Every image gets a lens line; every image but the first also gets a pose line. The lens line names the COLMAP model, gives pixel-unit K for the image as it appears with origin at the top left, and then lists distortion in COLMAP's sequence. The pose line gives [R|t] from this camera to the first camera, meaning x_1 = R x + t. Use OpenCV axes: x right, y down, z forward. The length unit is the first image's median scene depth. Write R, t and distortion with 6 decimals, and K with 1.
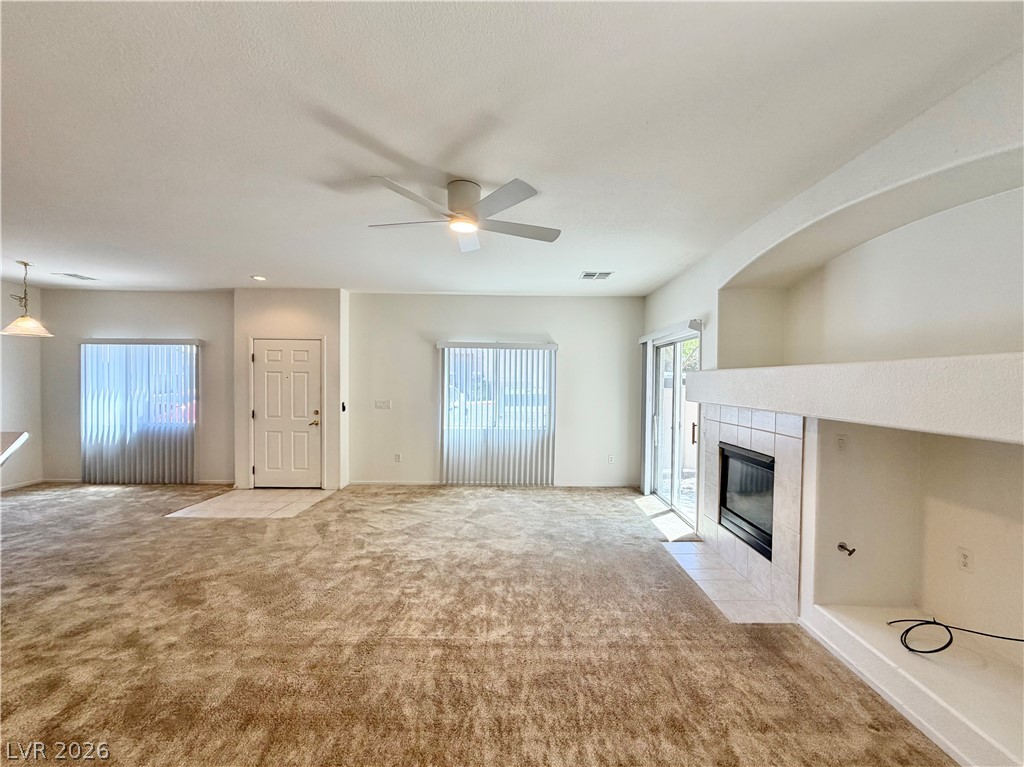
lens RADIAL K [[409.2, 0, 522.3], [0, 409.2, 387.6], [0, 0, 1]] dist [0.001913, -0.000627]
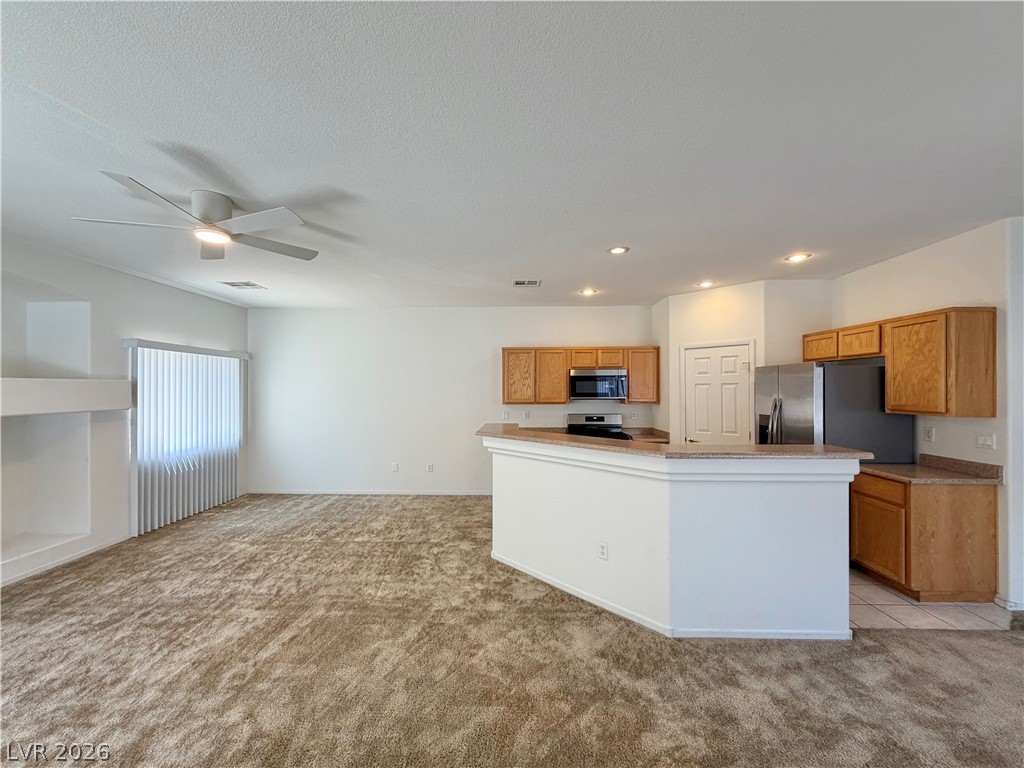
lens RADIAL K [[409.2, 0, 509.3], [0, 409.2, 387.4], [0, 0, 1]] dist [0.001913, -0.000627]
pose [[-0.998449, -0.011166, 0.054545, -0.526314], [-0.010528, 0.999873, 0.011963, -0.028321], [-0.054672, 0.011370, -0.998440, 1.137707]]
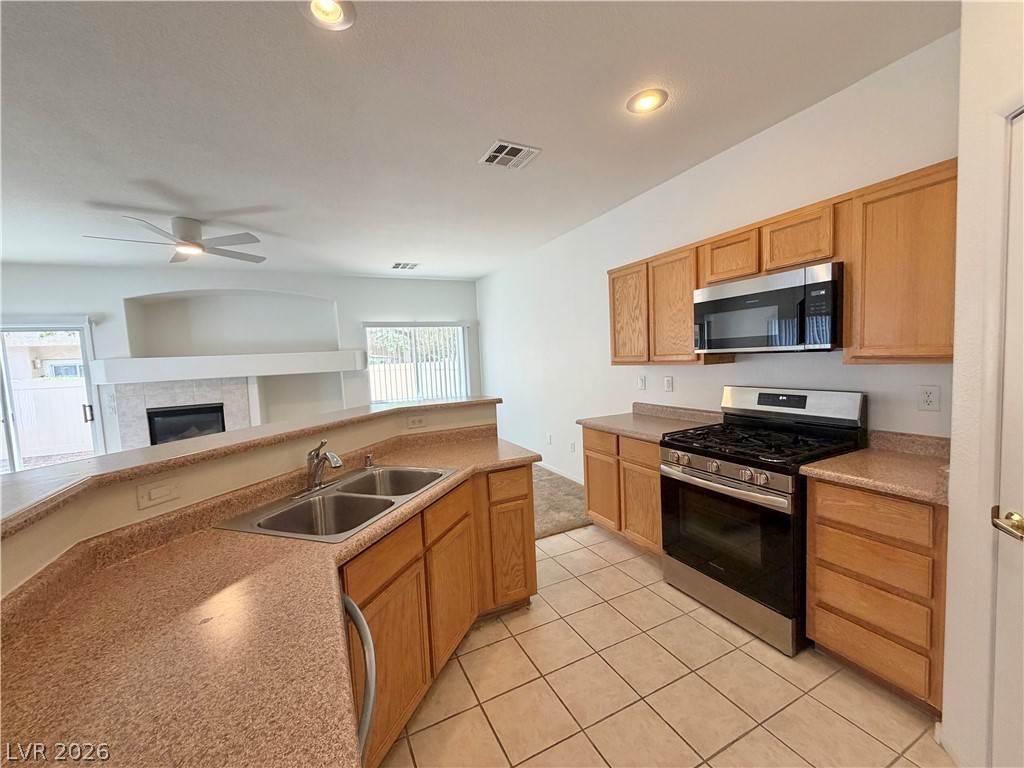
lens RADIAL K [[409.2, 0, 510.1], [0, 409.2, 386.0], [0, 0, 1]] dist [0.001913, -0.000627]
pose [[-0.407274, -0.059964, 0.911336, -1.078404], [0.055272, 0.994395, 0.090130, -0.001547], [-0.911632, 0.087078, -0.401677, 0.353514]]
